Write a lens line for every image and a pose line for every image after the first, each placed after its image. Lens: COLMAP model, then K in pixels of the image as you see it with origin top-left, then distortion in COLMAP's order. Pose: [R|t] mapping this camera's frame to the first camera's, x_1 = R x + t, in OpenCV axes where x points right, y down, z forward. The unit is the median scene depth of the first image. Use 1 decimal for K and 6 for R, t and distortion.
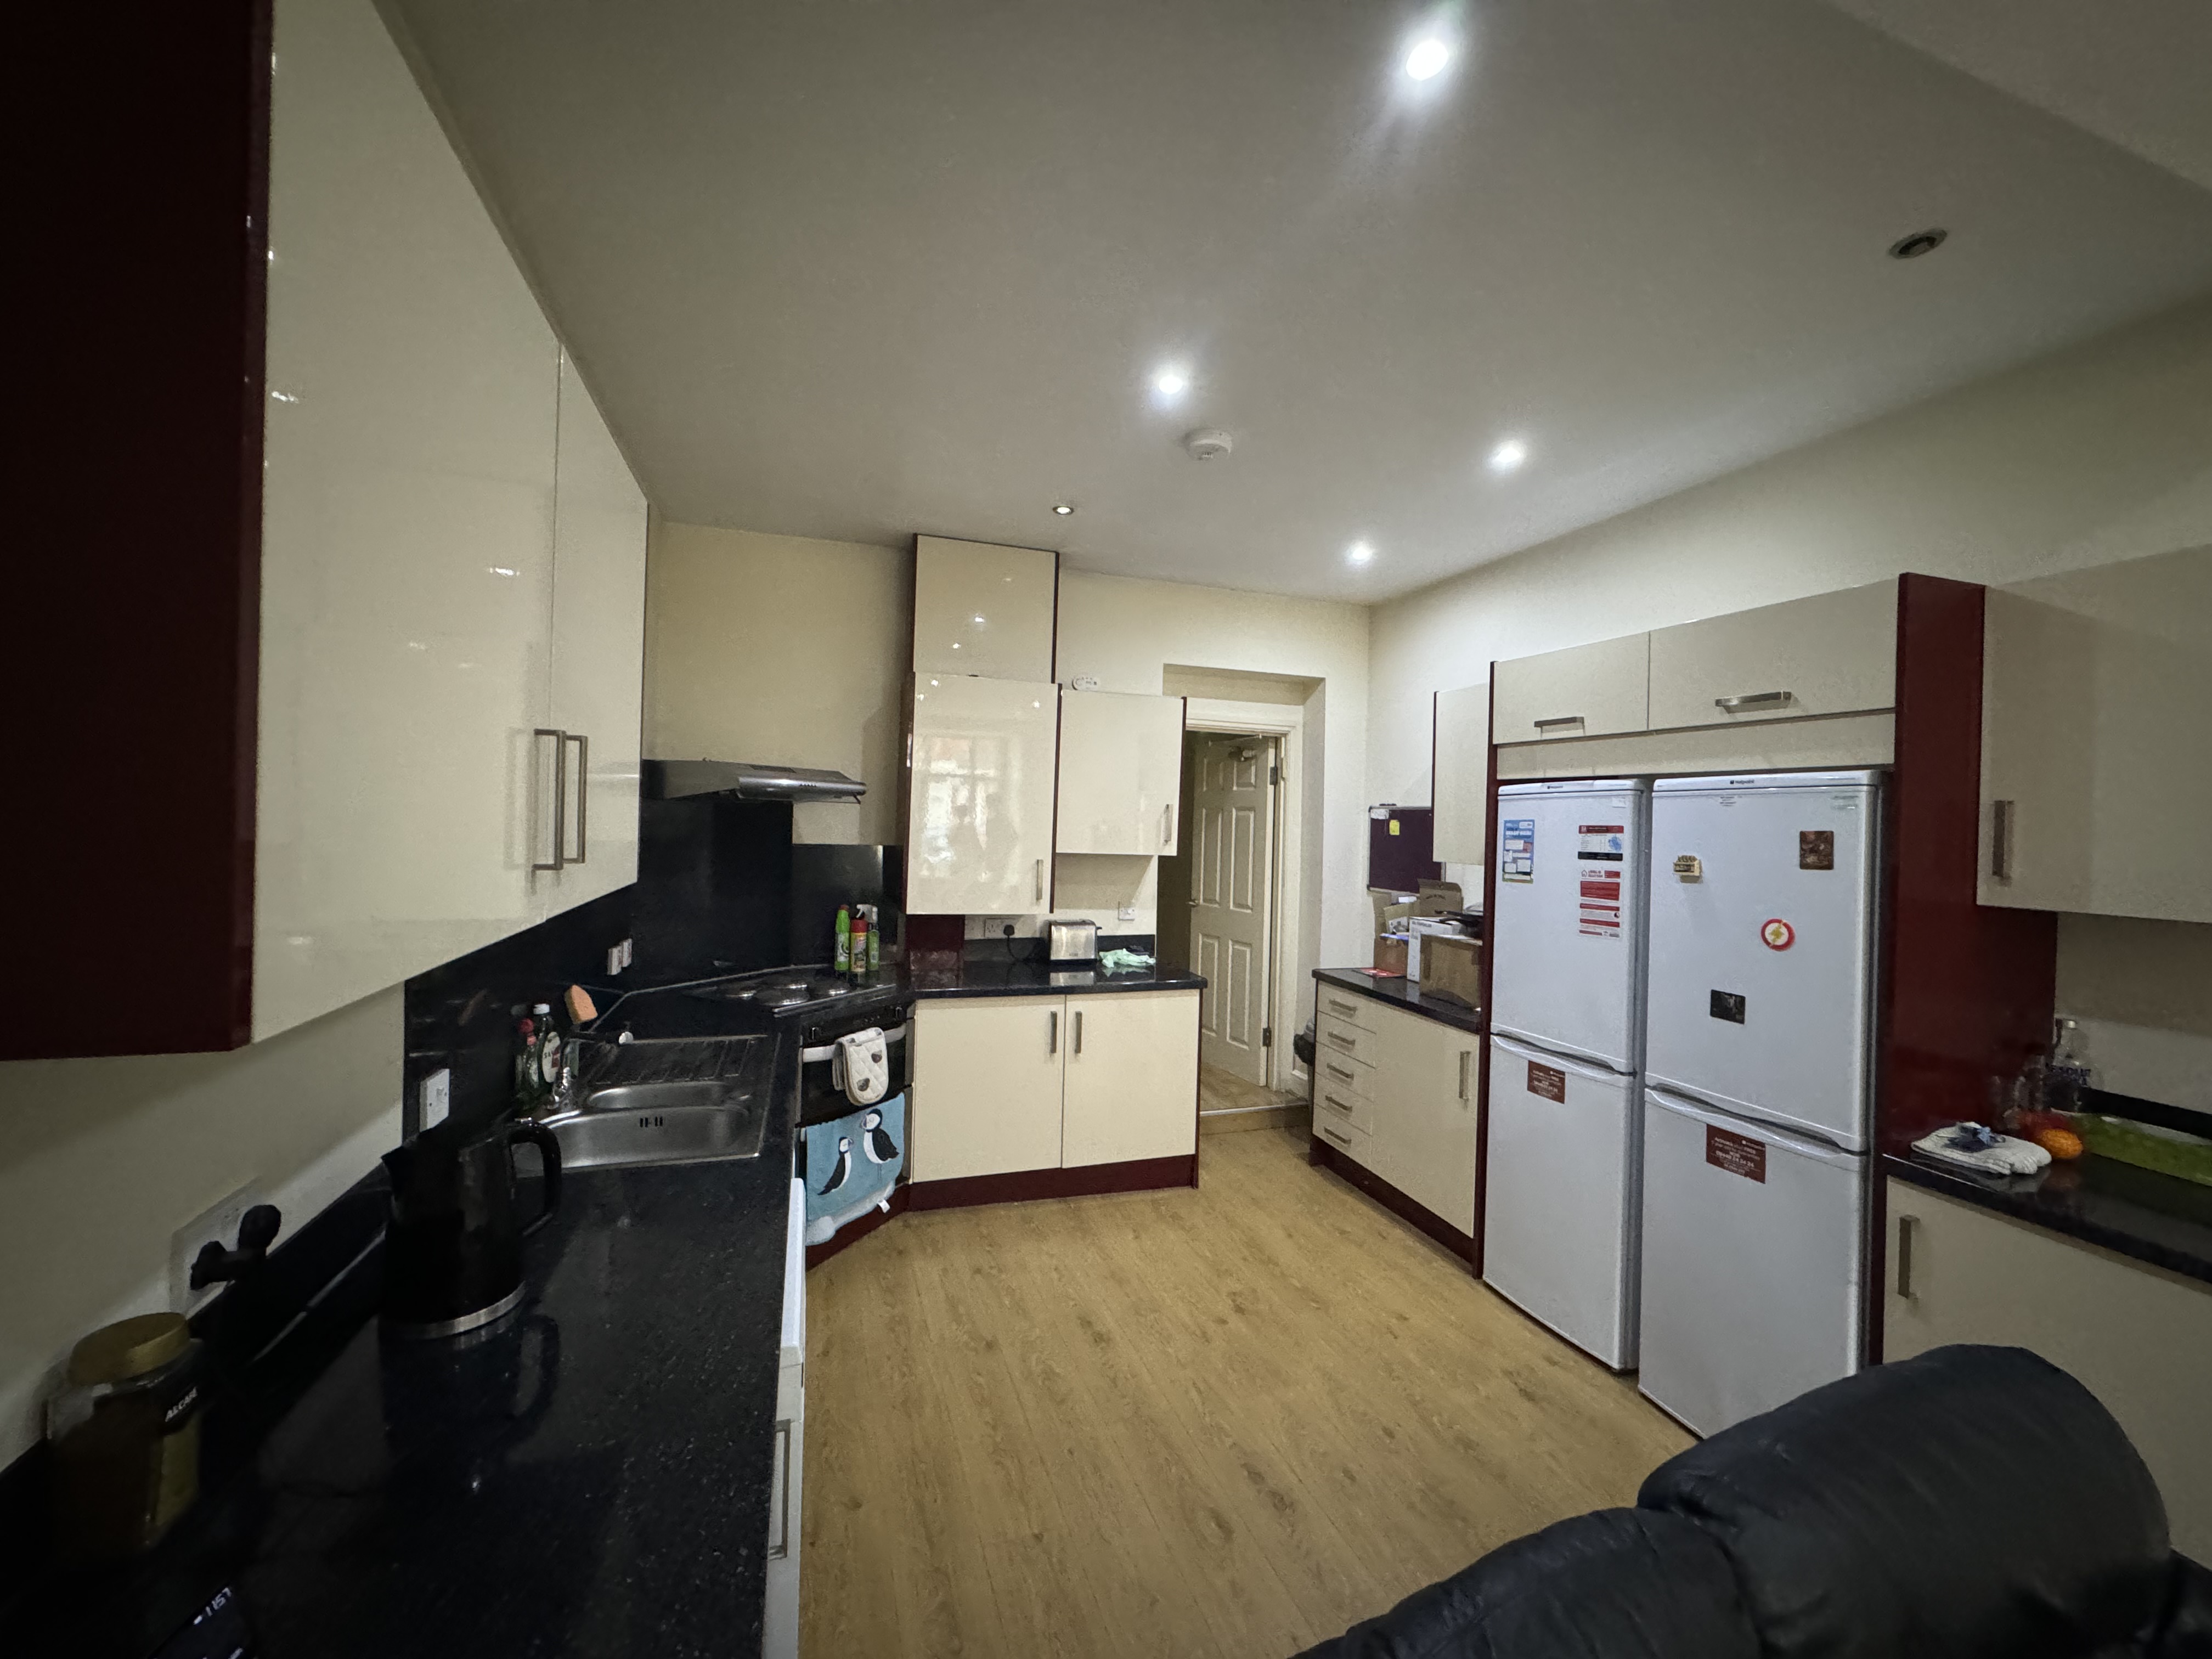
lens RADIAL K [[883.8, 0, 1112.2], [0, 883.8, 825.7], [0, 0, 1]] dist [-0.006495, -0.000817]
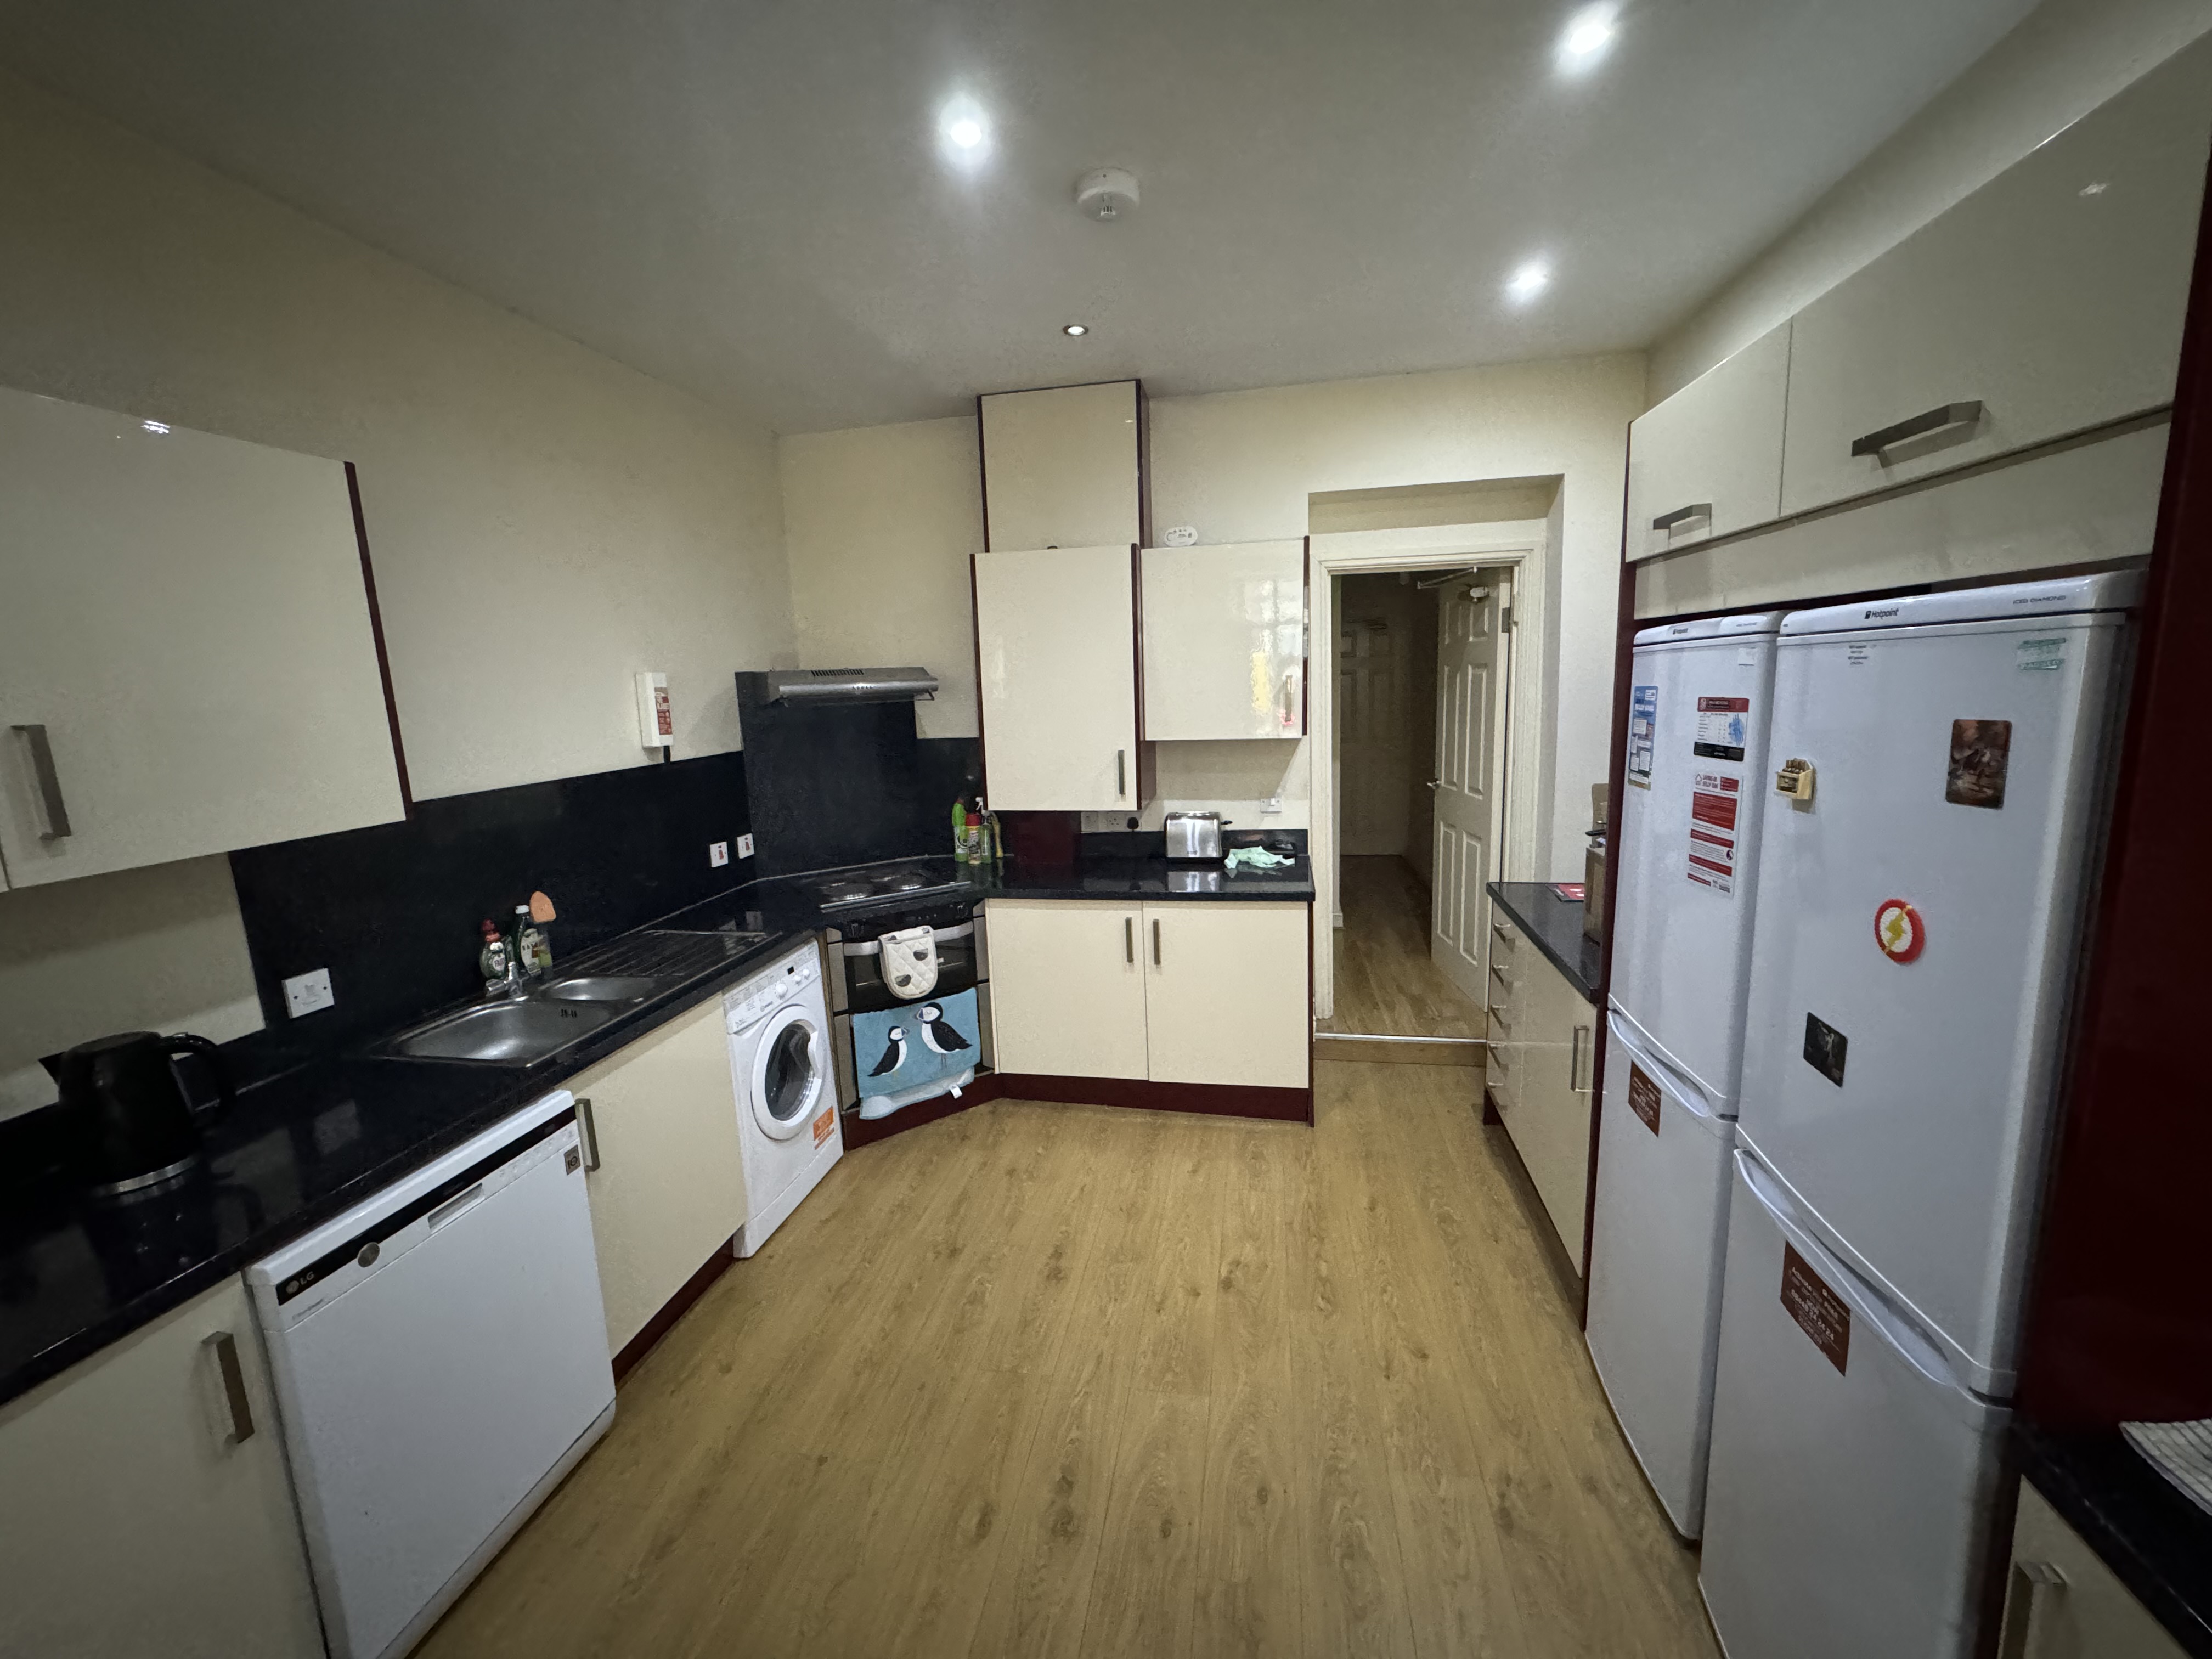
lens RADIAL K [[883.8, 0, 1108.1], [0, 883.8, 826.2], [0, 0, 1]] dist [-0.006495, -0.000817]
pose [[0.868026, 0.021854, -0.496038, 0.425640], [0.059444, 0.987271, 0.147519, -0.022365], [0.492948, -0.157537, 0.855678, 0.258993]]
